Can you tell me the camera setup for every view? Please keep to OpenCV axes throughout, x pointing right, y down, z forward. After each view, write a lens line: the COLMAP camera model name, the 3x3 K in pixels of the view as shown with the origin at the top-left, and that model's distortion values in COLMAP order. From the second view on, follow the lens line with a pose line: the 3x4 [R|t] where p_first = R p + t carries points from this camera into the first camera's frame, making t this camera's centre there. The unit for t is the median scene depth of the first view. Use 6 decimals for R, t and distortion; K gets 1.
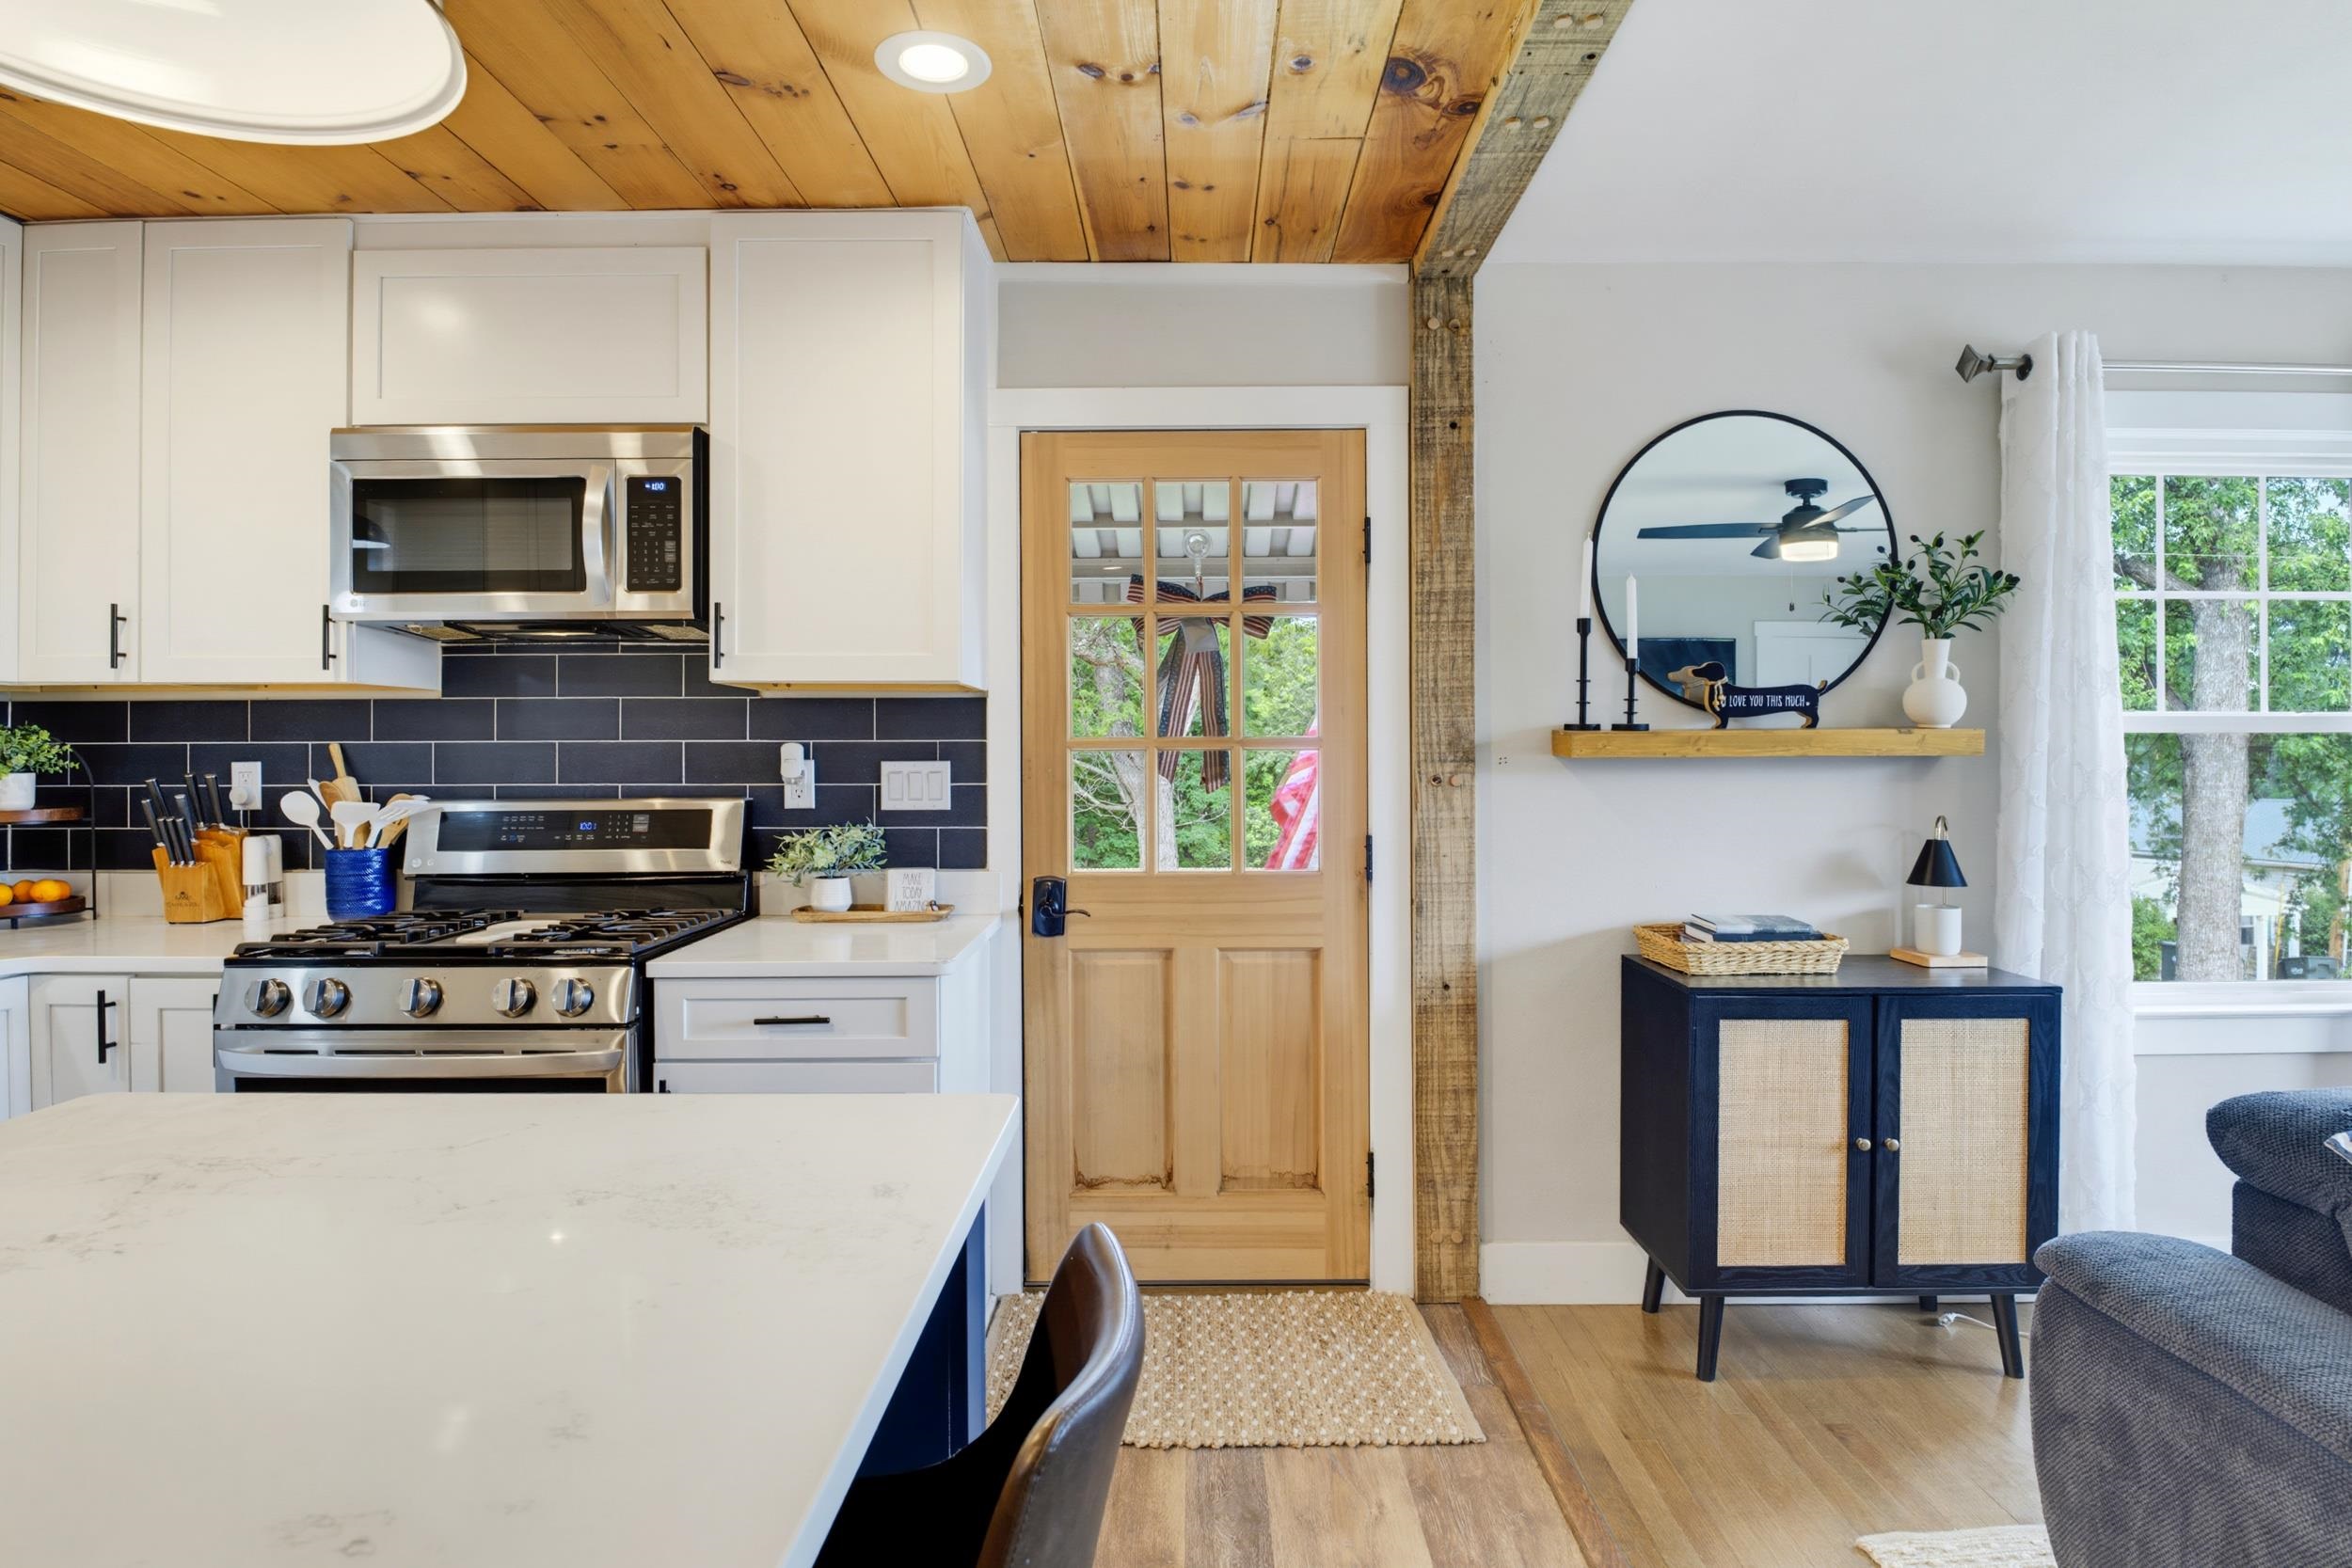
lens RADIAL K [[1258.0, 0, 1178.1], [0, 1258.0, 760.1], [0, 0, 1]] dist [-0.016237, -0.001271]
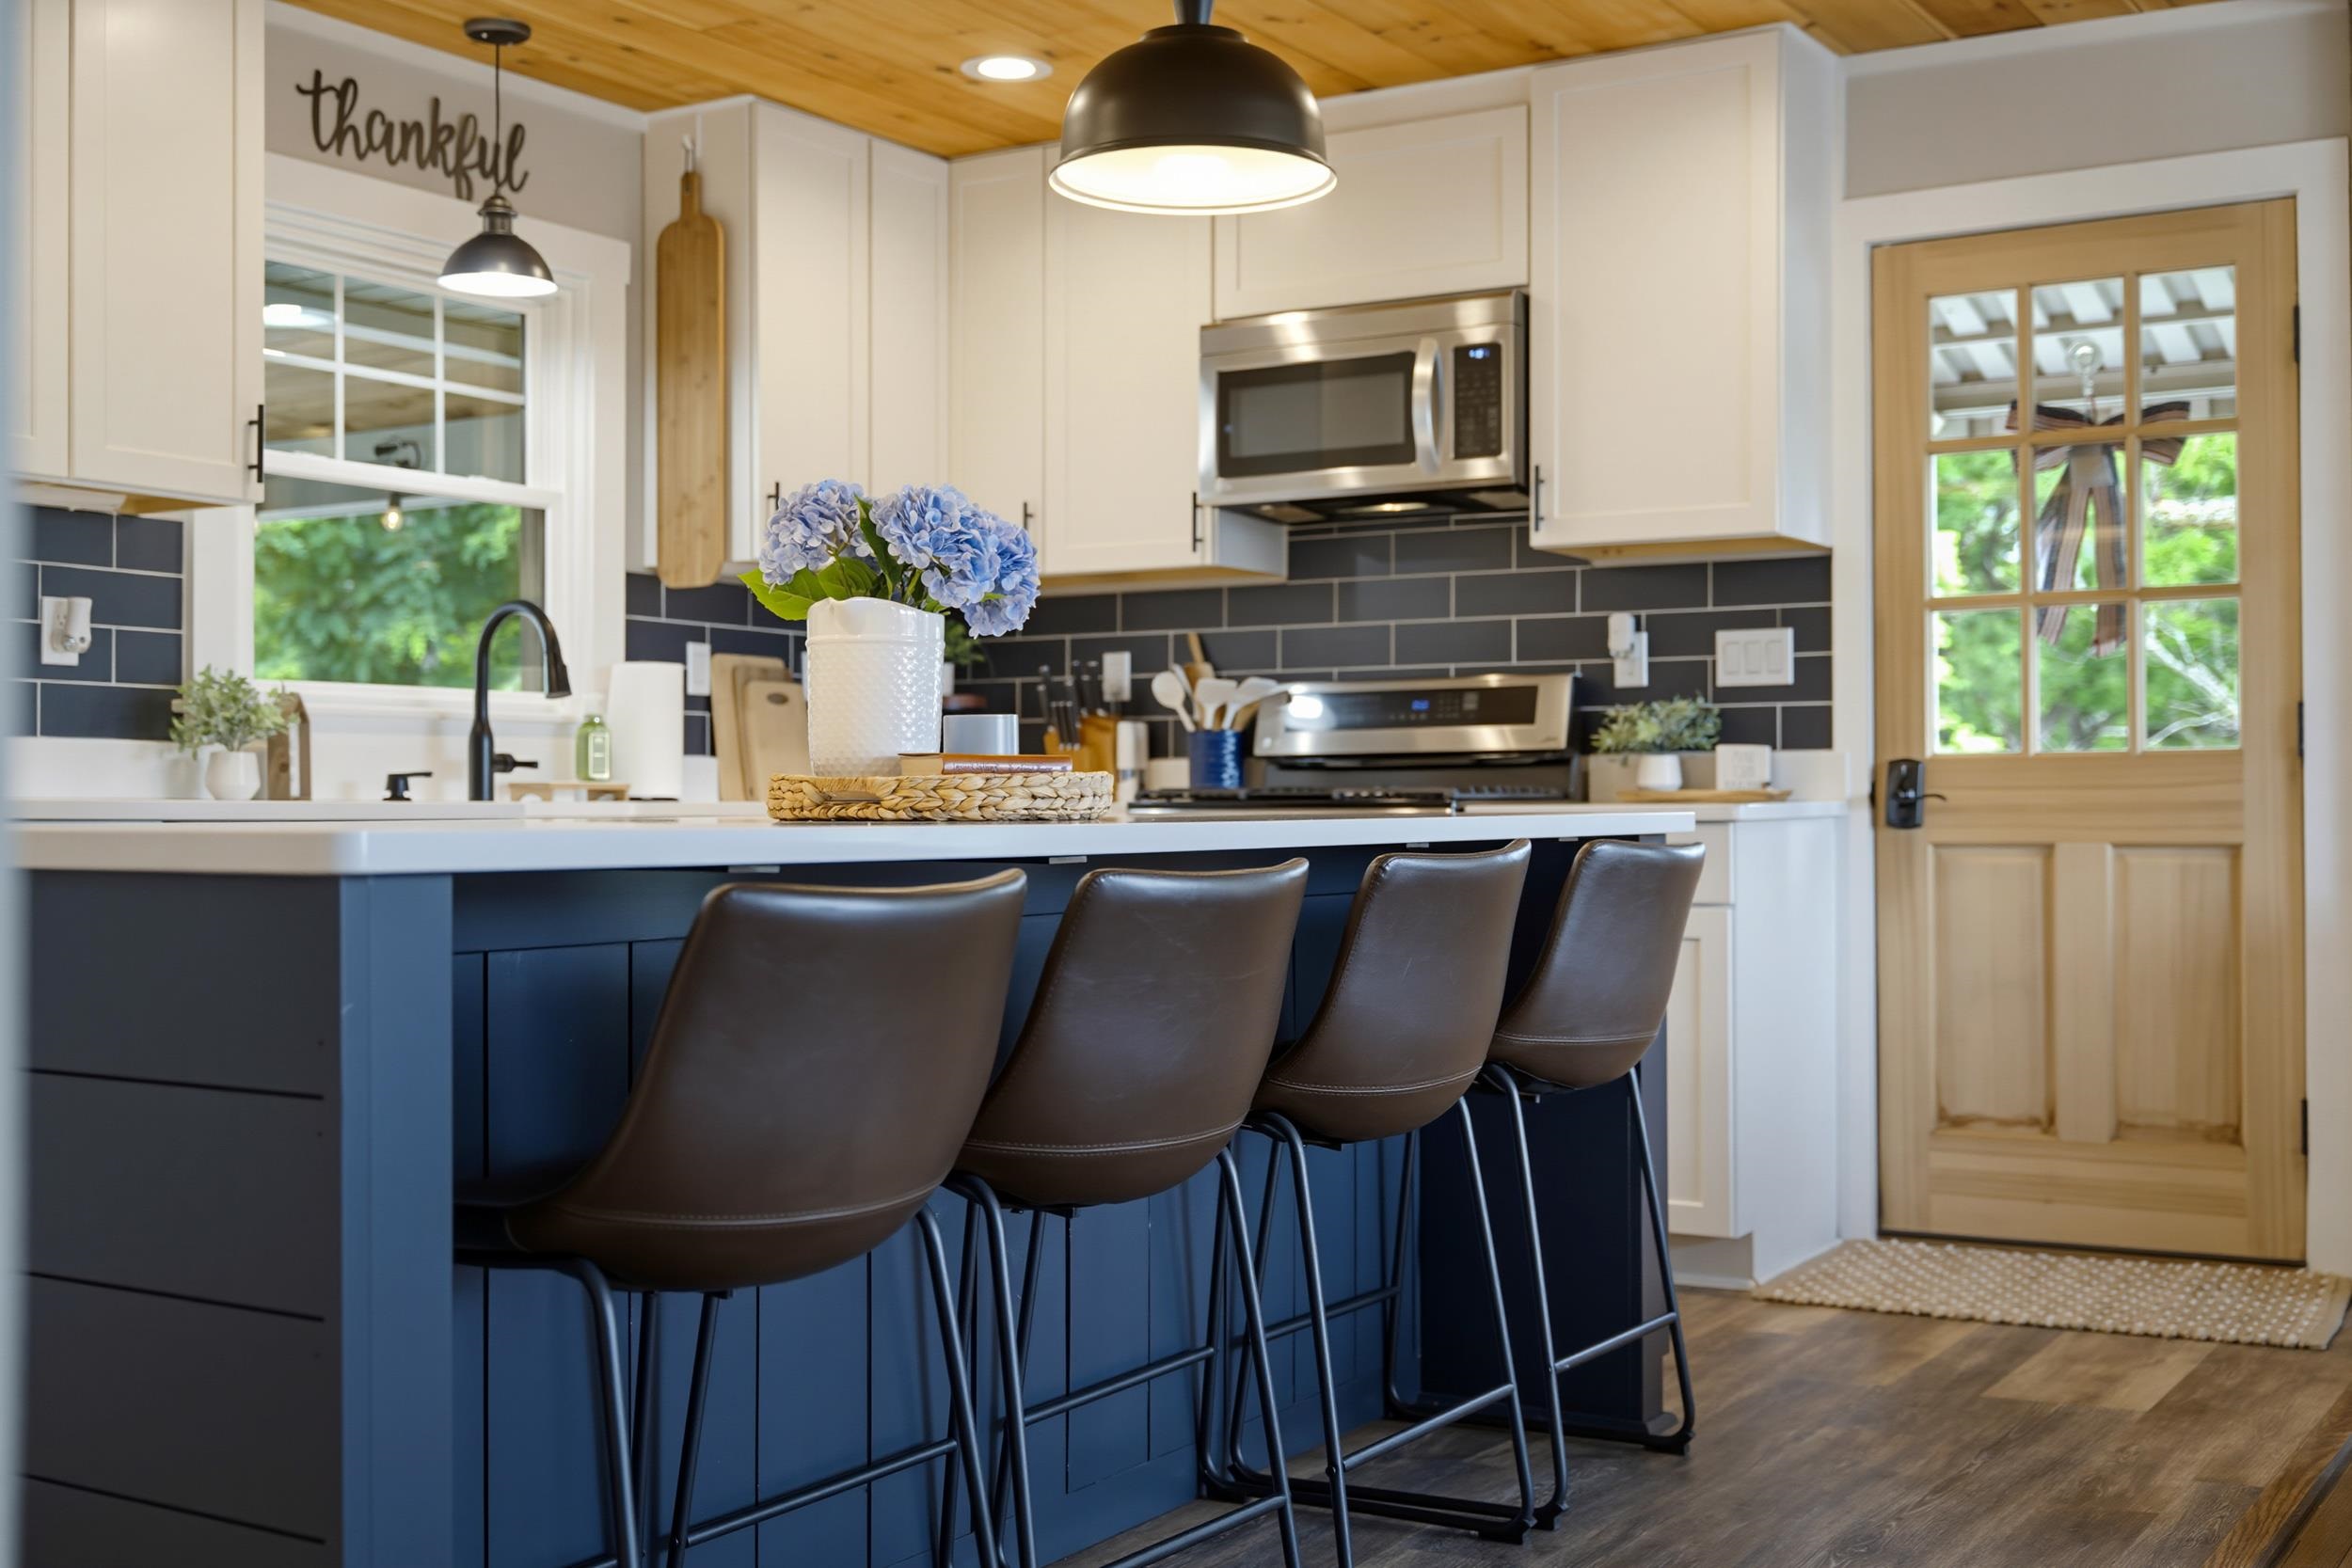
lens RADIAL K [[2603.2, 0, 1168.0], [0, 2603.2, 774.2], [0, 0, 1]] dist [0.020061, 0.001593]
pose [[0.849237, -0.003030, -0.528003, 0.427526], [-0.002436, 0.999950, -0.009658, 0.126093], [0.528006, 0.009488, 0.849188, -0.814867]]
